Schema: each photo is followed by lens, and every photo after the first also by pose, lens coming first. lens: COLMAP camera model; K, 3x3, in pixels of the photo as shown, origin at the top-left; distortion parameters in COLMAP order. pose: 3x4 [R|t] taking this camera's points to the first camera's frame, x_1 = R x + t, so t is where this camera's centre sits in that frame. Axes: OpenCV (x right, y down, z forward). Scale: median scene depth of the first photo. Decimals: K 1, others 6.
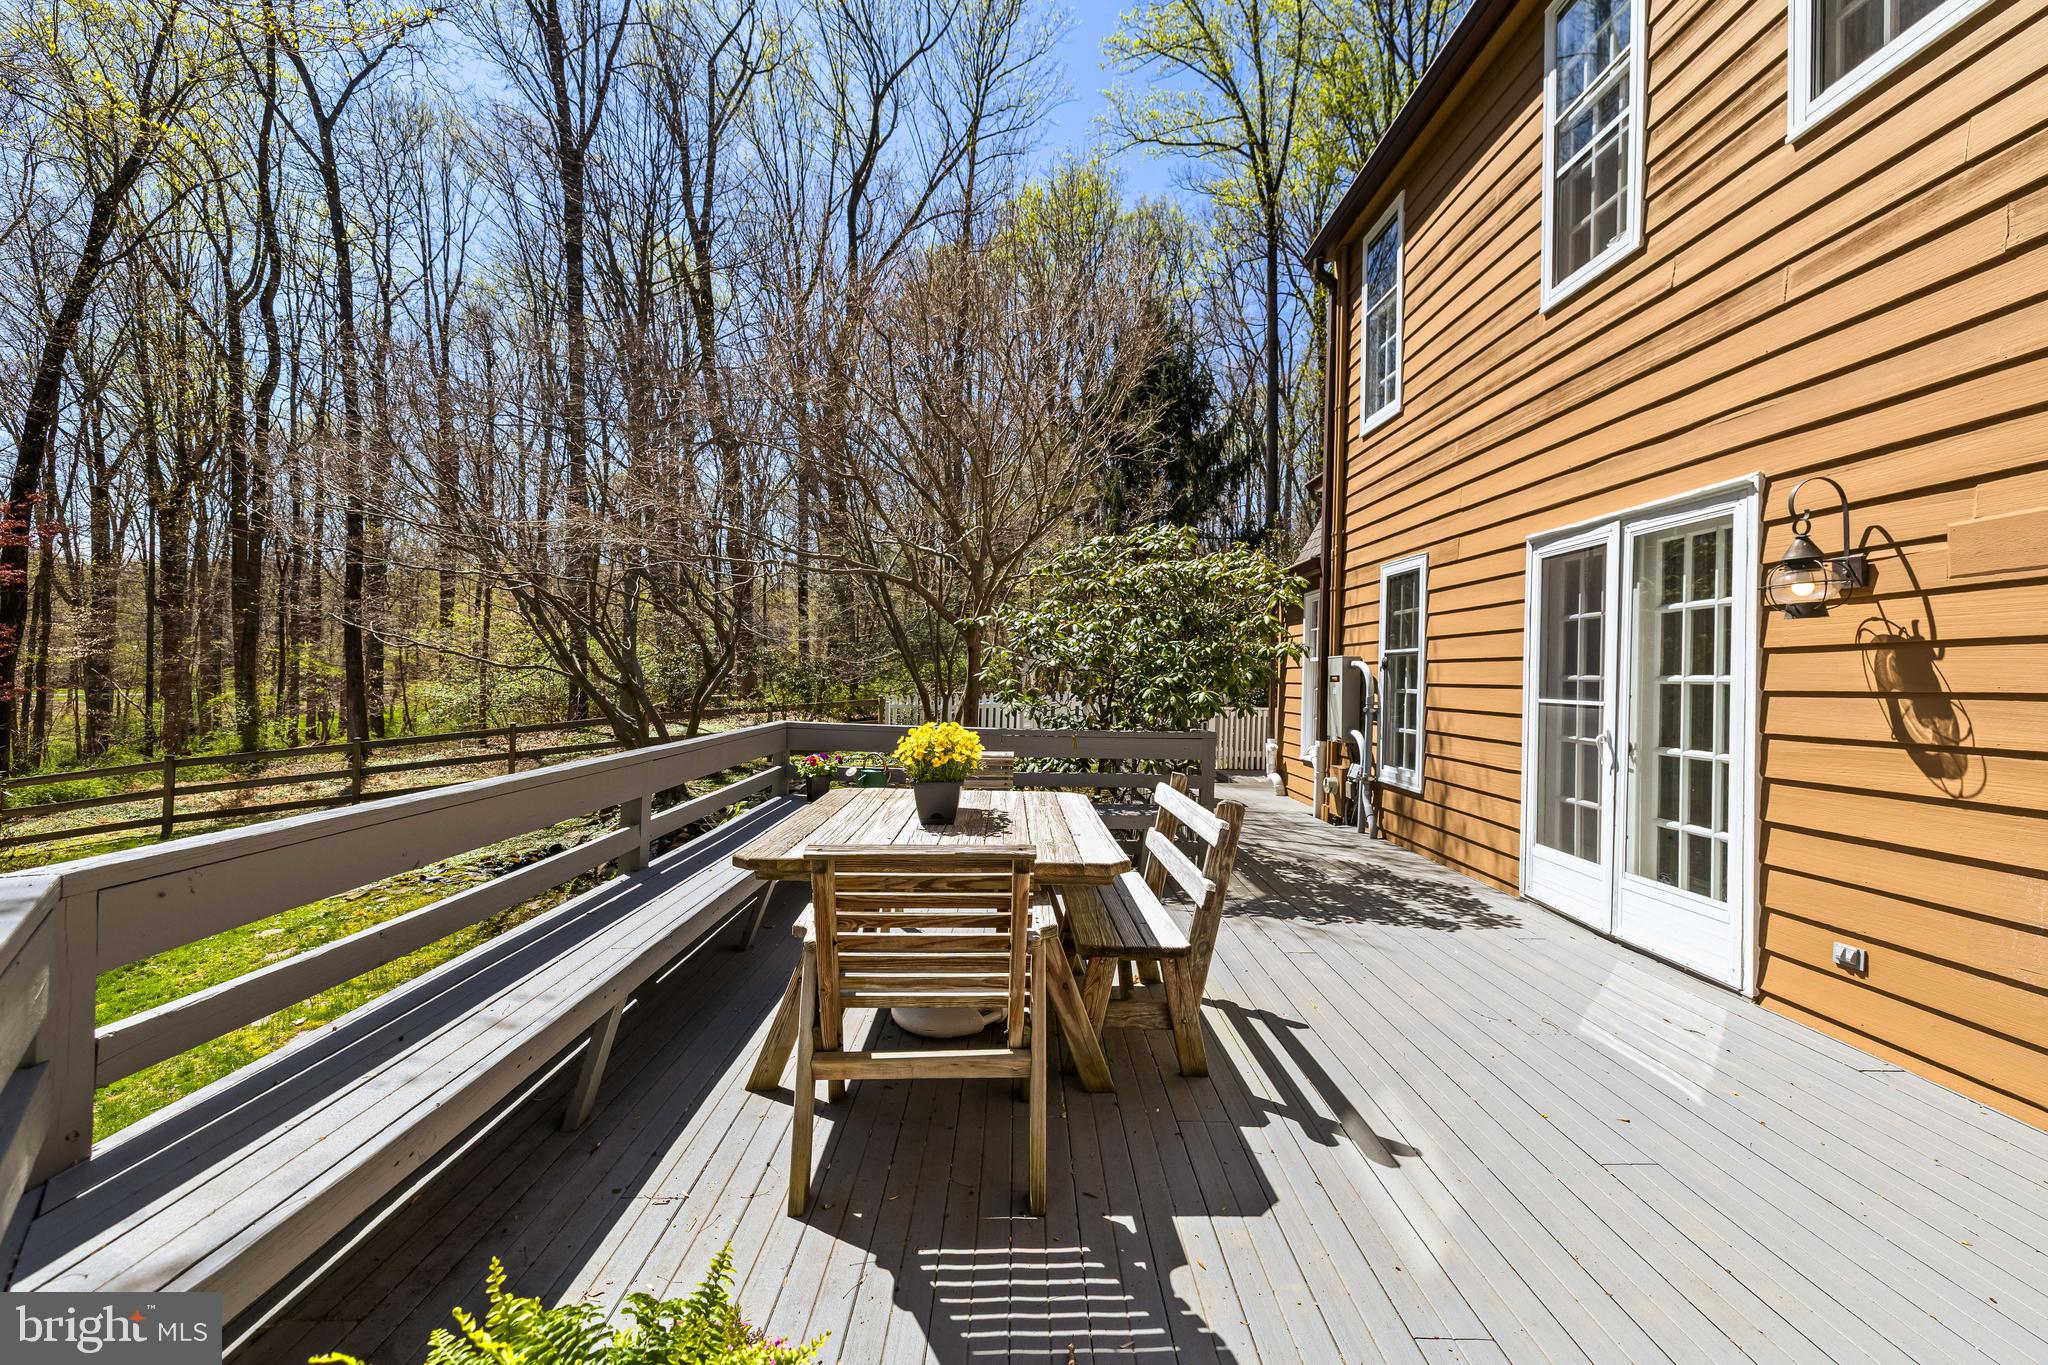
lens RADIAL K [[876.4, 0, 1028.8], [0, 876.4, 683.6], [0, 0, 1]] dist [-0.001229, -0.001607]
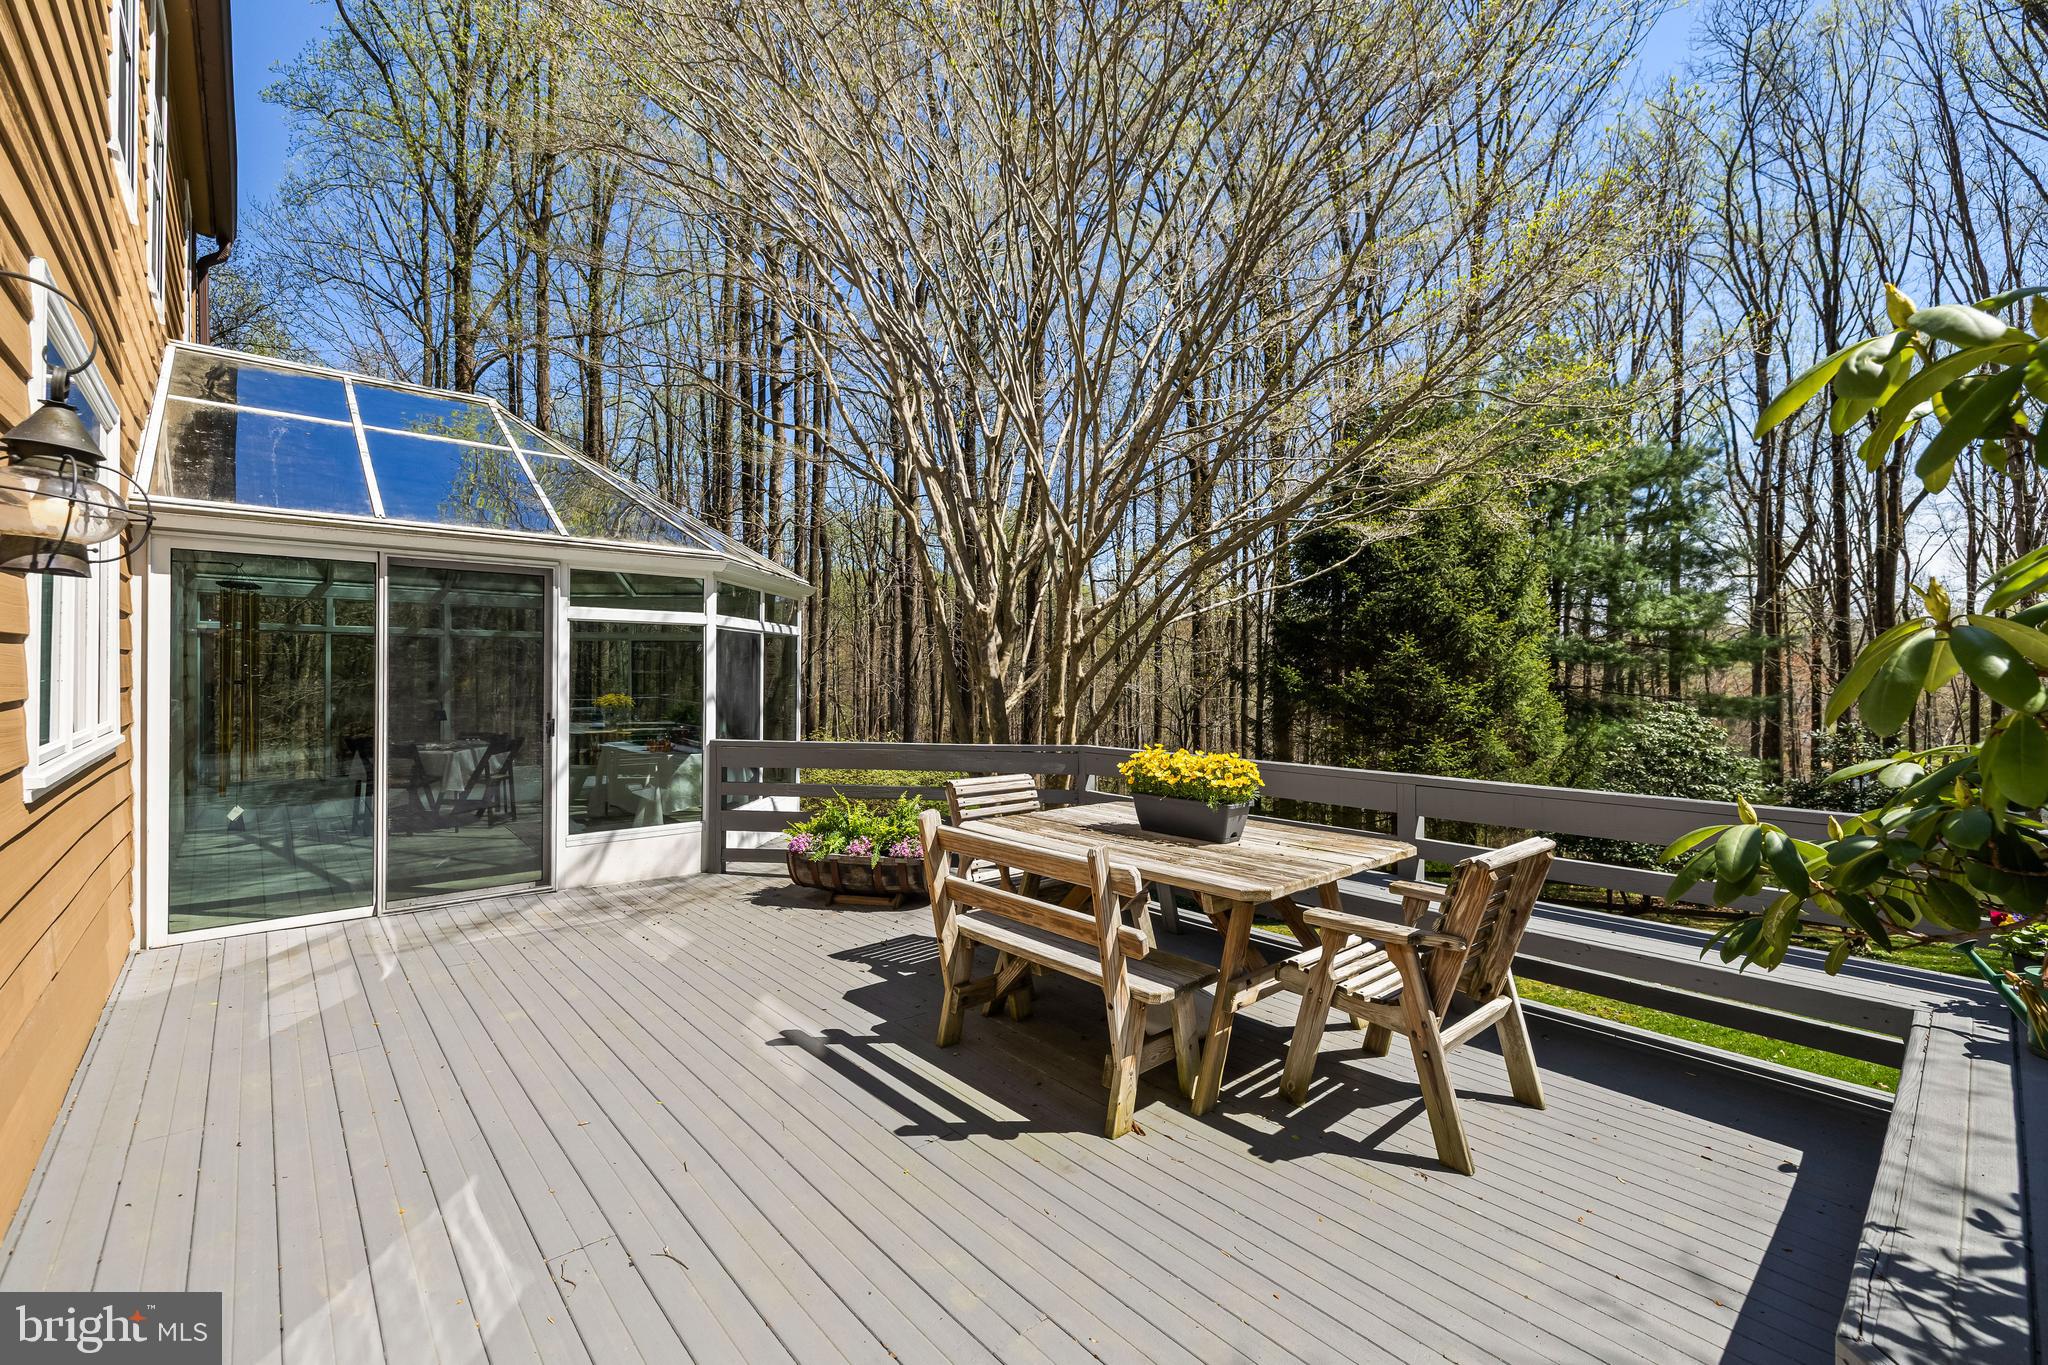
lens RADIAL K [[876.4, 0, 1042.4], [0, 876.4, 678.5], [0, 0, 1]] dist [-0.001229, -0.001607]
pose [[-0.750251, -0.016671, -0.660943, 0.971104], [-0.012220, 0.999861, -0.011348, -0.043693], [0.661040, -0.000437, -0.750350, 2.159872]]
